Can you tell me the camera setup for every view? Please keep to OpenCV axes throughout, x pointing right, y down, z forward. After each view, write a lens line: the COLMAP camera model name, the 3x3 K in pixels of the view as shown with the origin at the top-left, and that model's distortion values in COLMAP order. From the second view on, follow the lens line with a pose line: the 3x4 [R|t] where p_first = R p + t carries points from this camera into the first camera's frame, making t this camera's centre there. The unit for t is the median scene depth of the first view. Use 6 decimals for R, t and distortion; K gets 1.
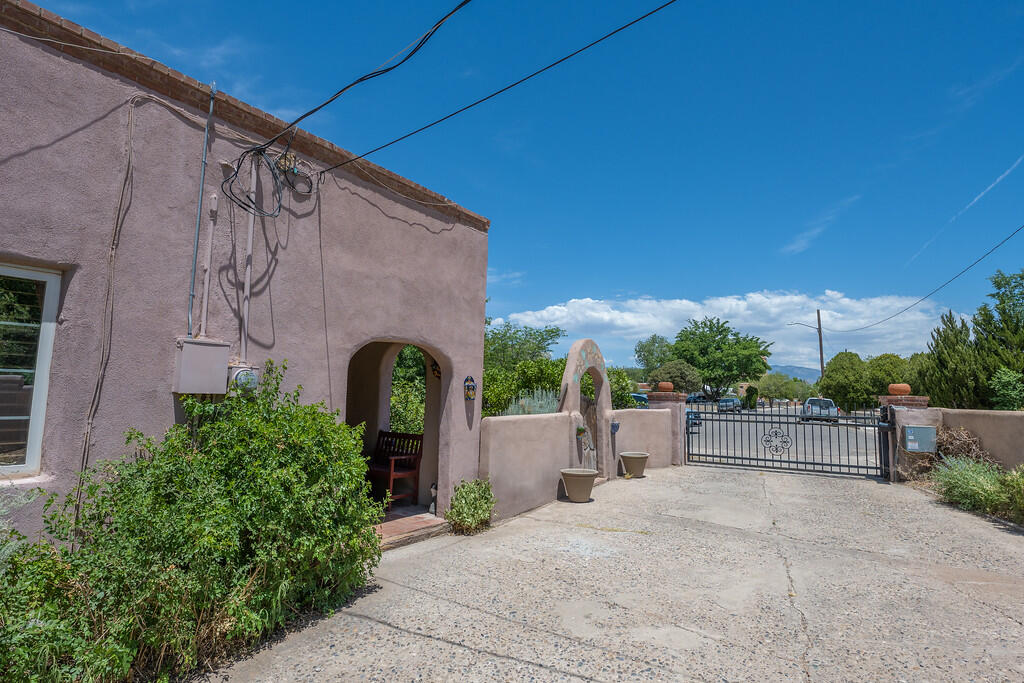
lens RADIAL K [[520.1, 0, 513.9], [0, 520.1, 342.8], [0, 0, 1]] dist [-0.014196, 0.000001]
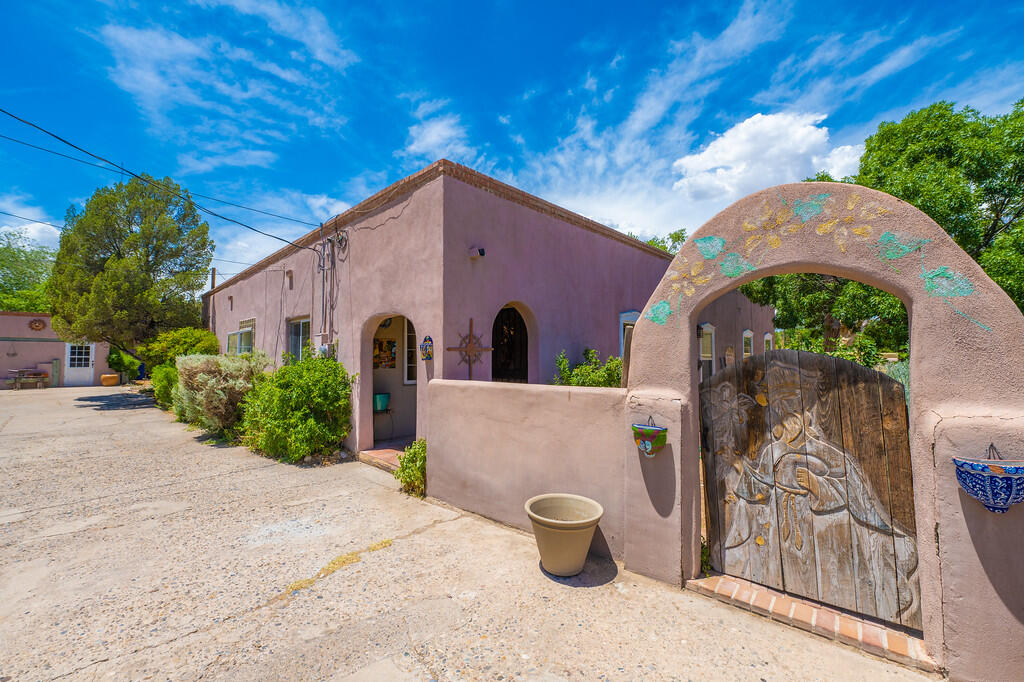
lens RADIAL K [[405.7, 0, 514.8], [0, 405.7, 341.3], [0, 0, 1]] dist [-0.011495, 0.001466]
pose [[-0.160396, -0.051031, -0.985733, 0.870965], [0.096496, 0.993068, -0.067112, 0.191972], [0.982325, -0.105883, -0.154360, 1.740850]]
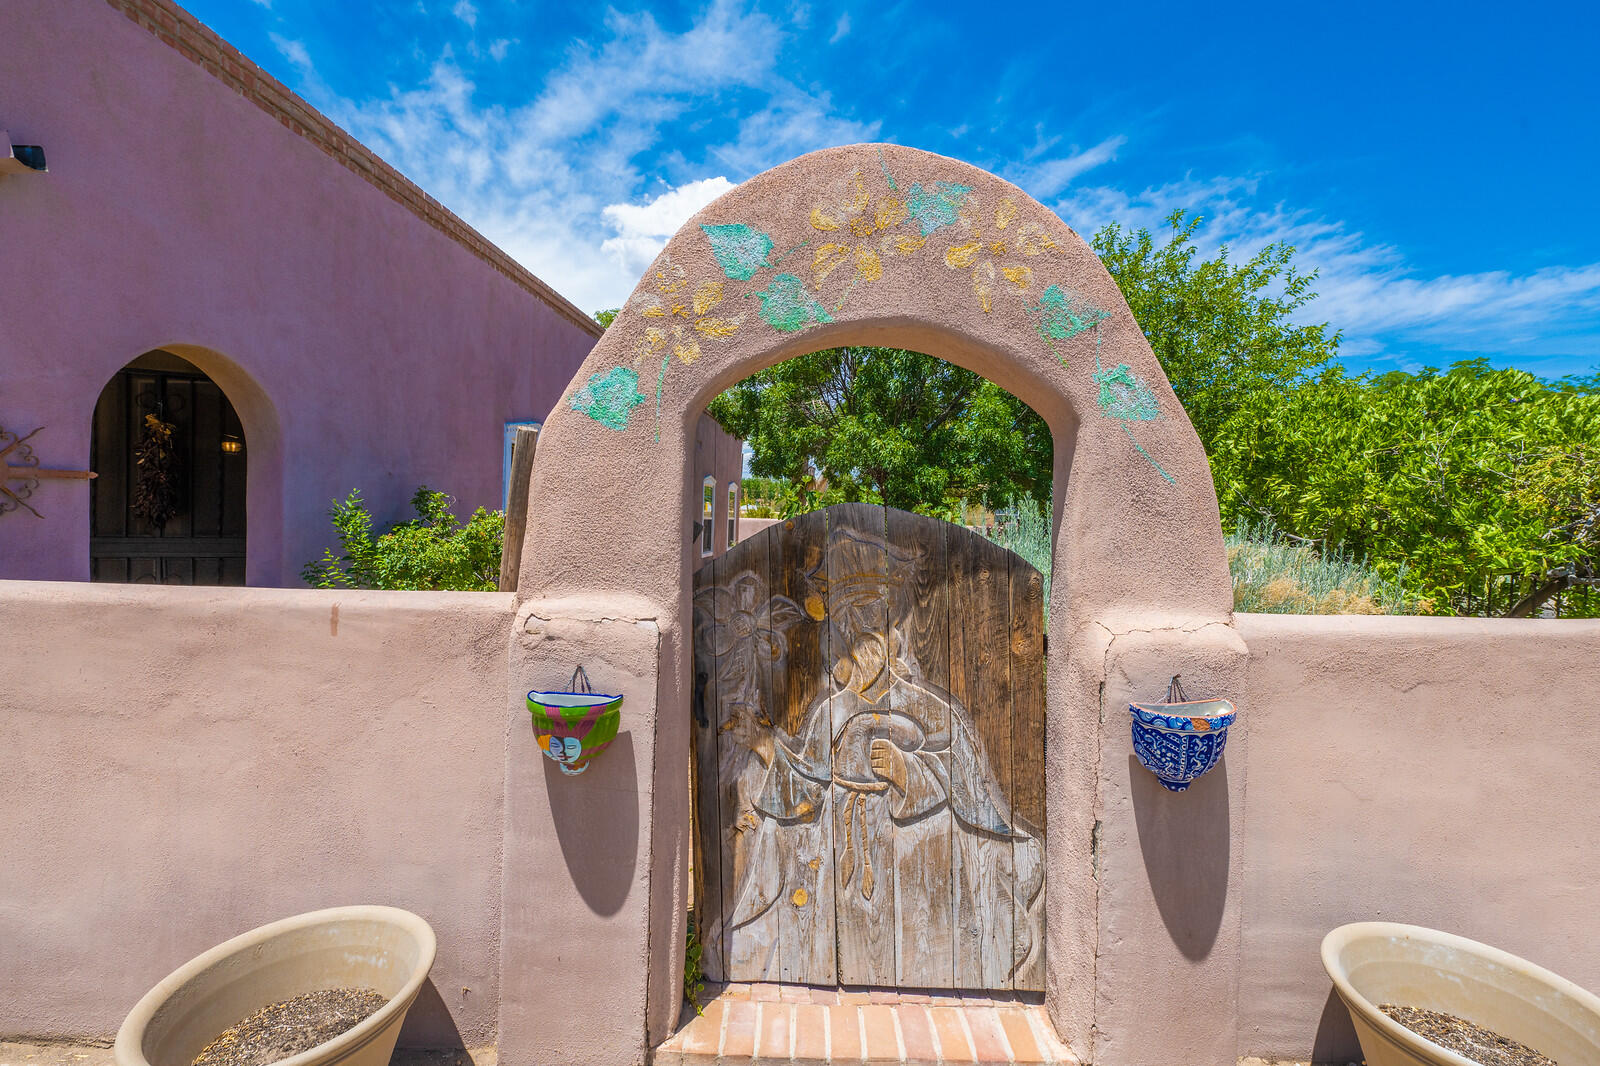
lens RADIAL K [[633.8, 0, 807.9], [0, 633.8, 530.3], [0, 0, 1]] dist [-0.011495, 0.001466]
pose [[0.513824, 0.016637, -0.857734, 0.605153], [0.065281, 0.996155, 0.058428, 0.192401], [0.855408, -0.086015, 0.510762, 1.769609]]
